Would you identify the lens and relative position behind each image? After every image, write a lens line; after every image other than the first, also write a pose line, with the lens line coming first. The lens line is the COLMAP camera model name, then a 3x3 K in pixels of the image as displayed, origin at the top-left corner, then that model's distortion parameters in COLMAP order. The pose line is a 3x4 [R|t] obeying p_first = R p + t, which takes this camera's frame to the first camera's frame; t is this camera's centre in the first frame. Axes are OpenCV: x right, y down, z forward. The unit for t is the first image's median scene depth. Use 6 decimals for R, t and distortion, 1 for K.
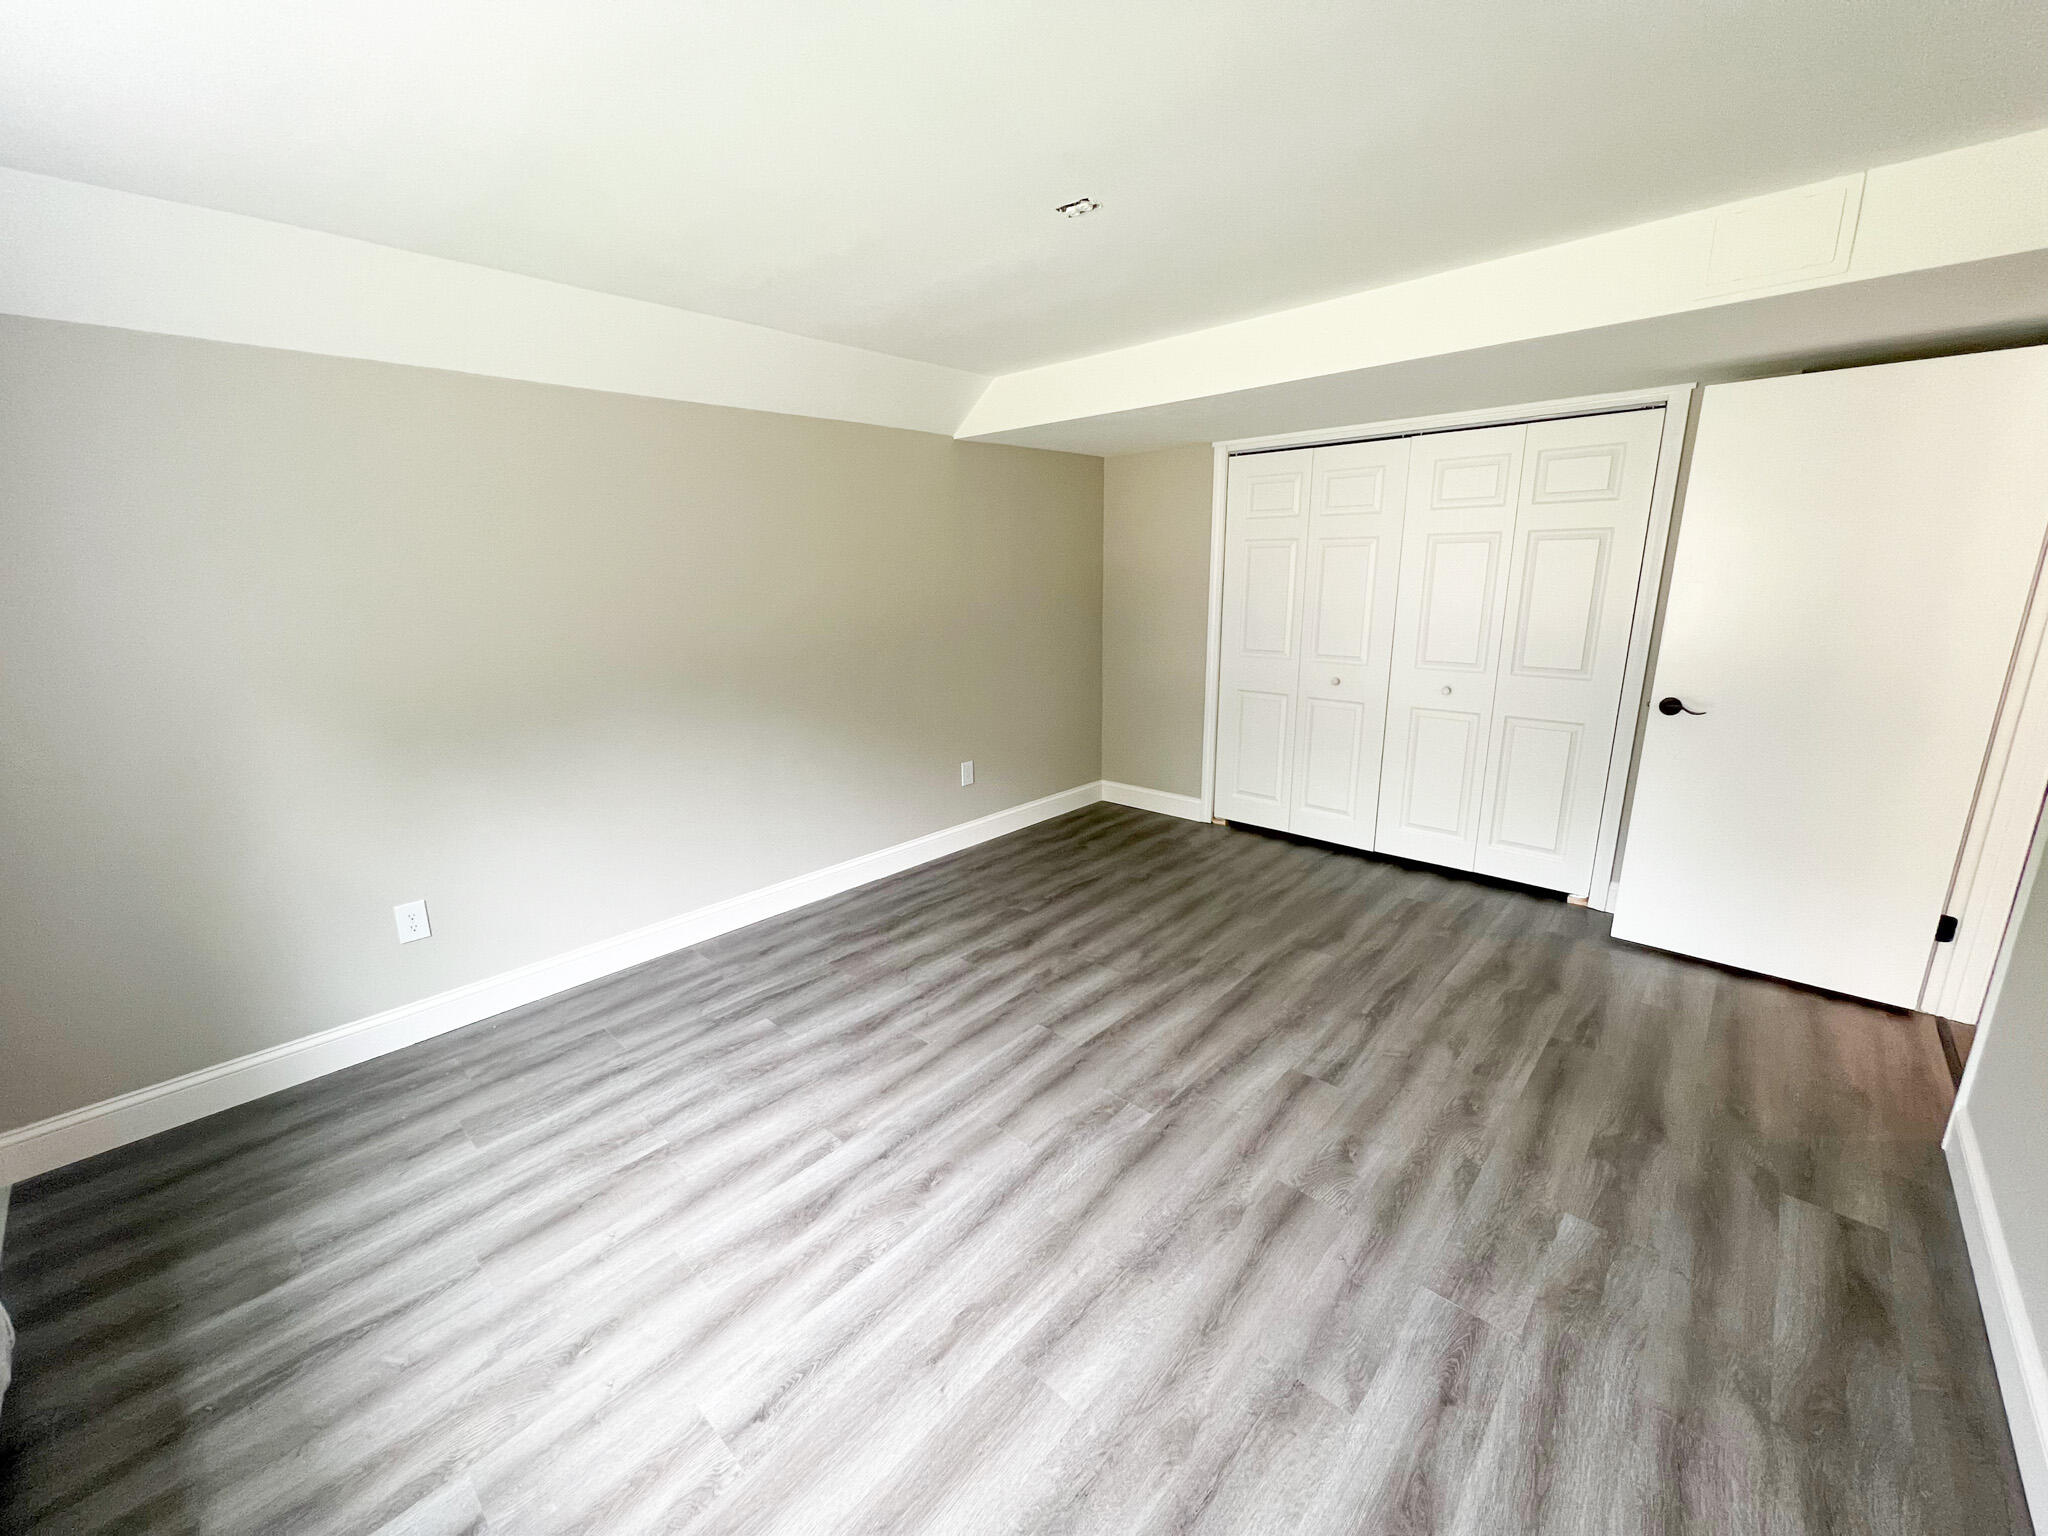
lens RADIAL K [[818.7, 0, 1018.4], [0, 818.7, 762.9], [0, 0, 1]] dist [0.000214, -0.000660]
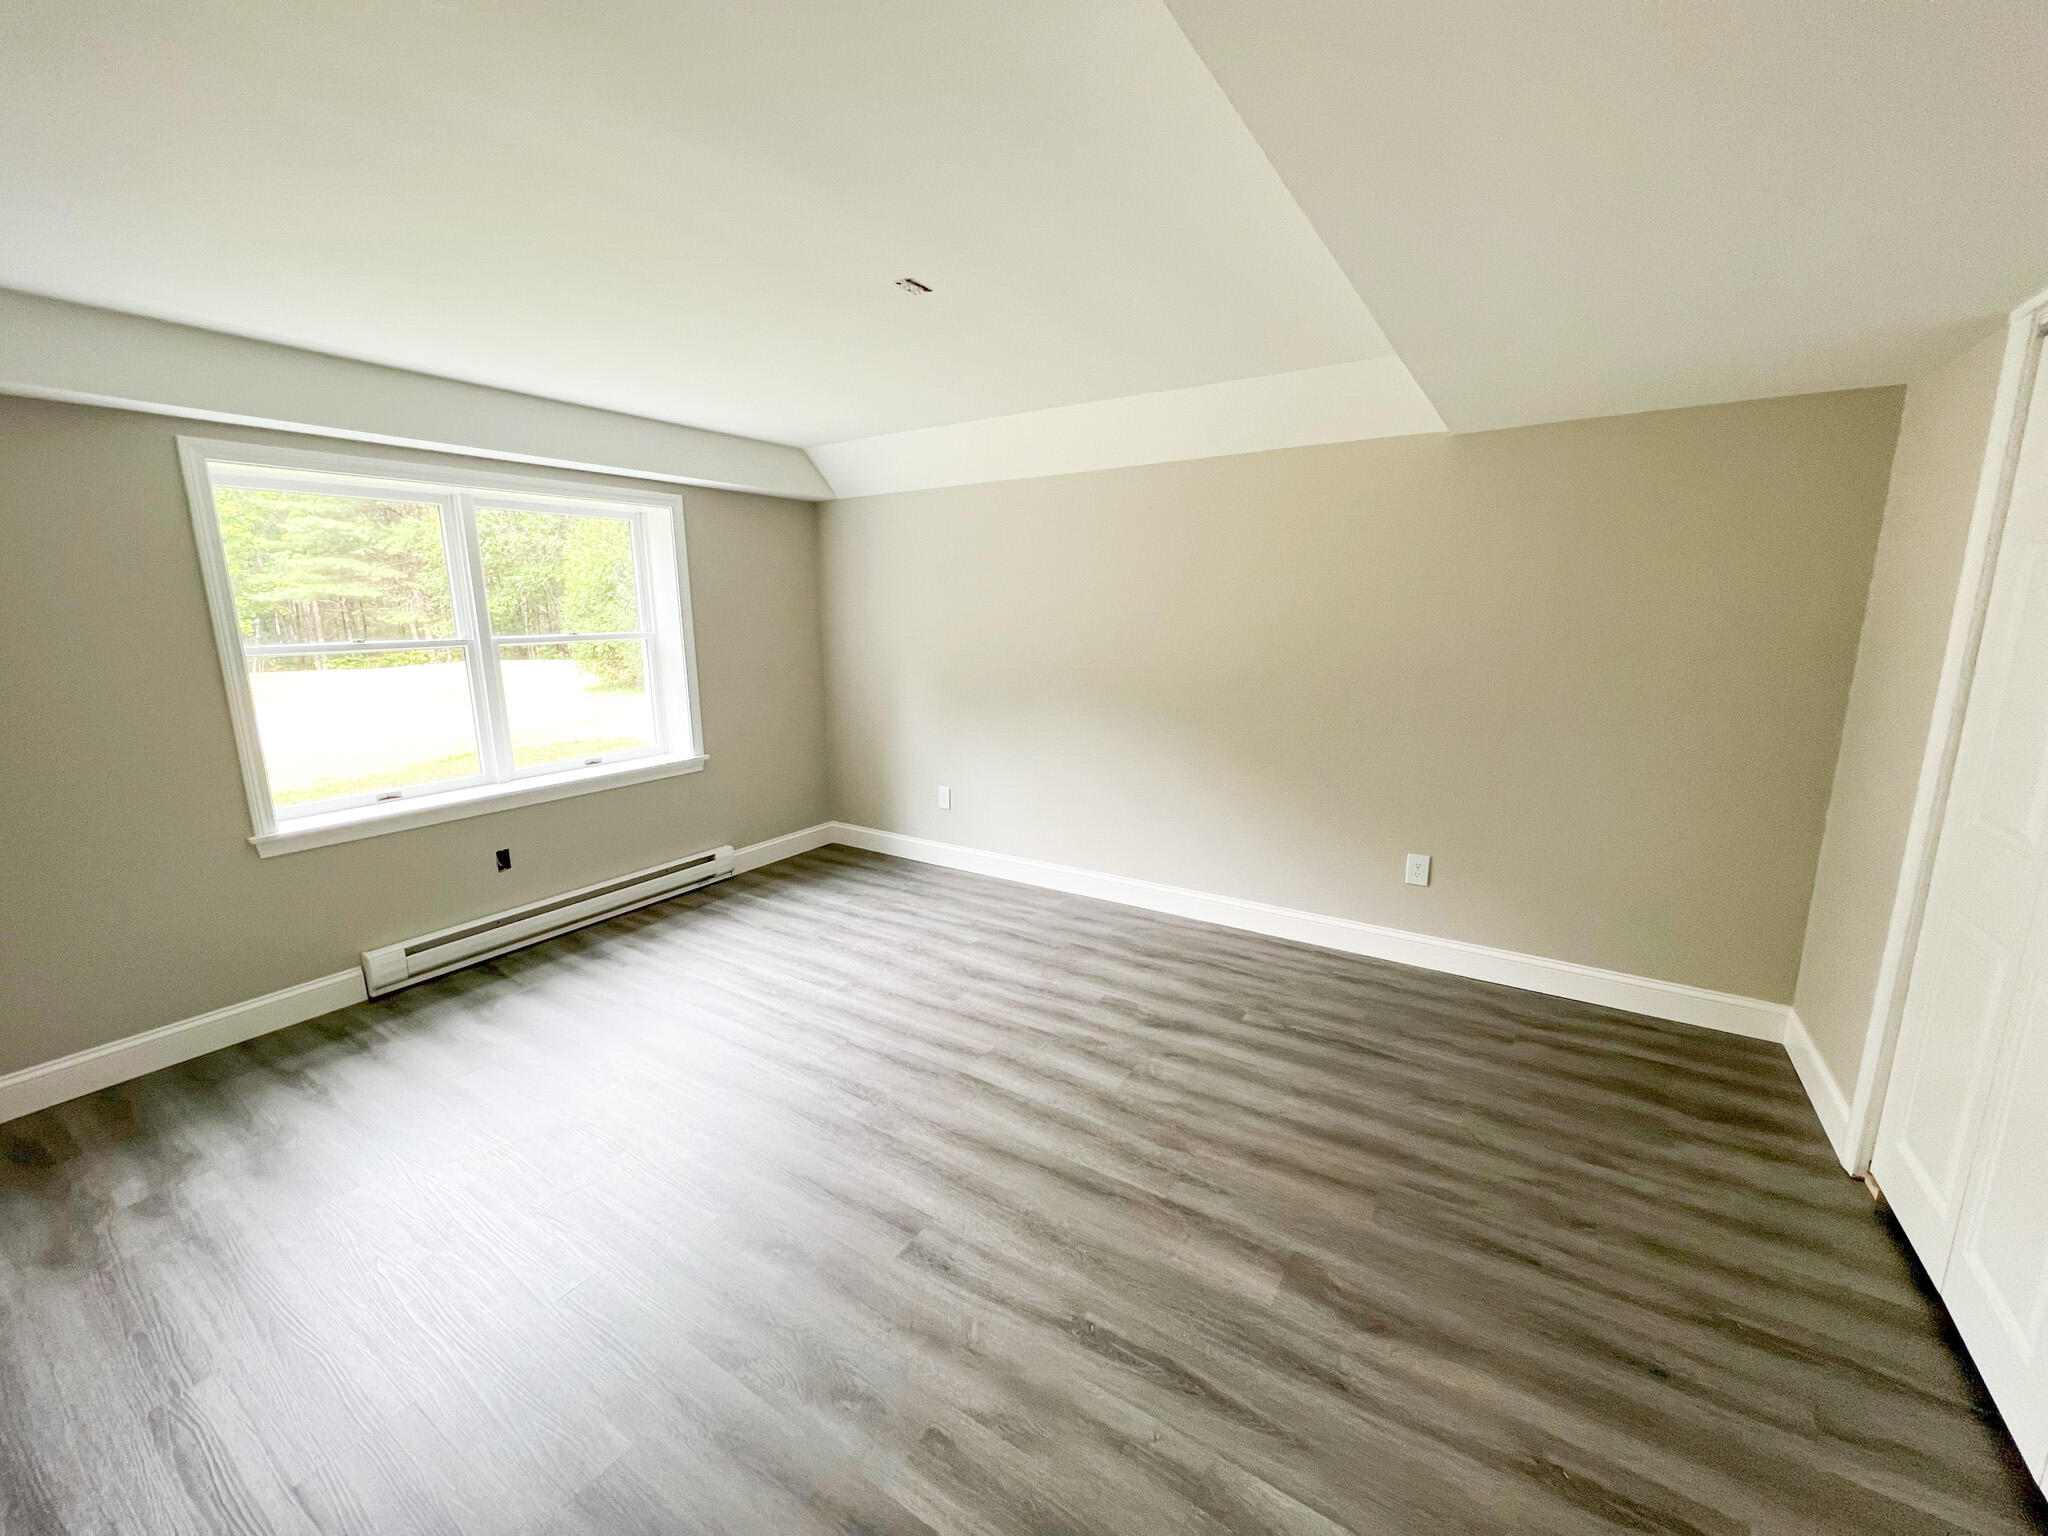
lens RADIAL K [[818.7, 0, 1018.4], [0, 818.7, 762.9], [0, 0, 1]] dist [0.000214, -0.000660]
pose [[0.166765, 0.201507, -0.965186, 0.848421], [-0.227891, 0.960266, 0.161105, -0.173005], [0.959299, 0.193091, 0.206060, 0.672057]]
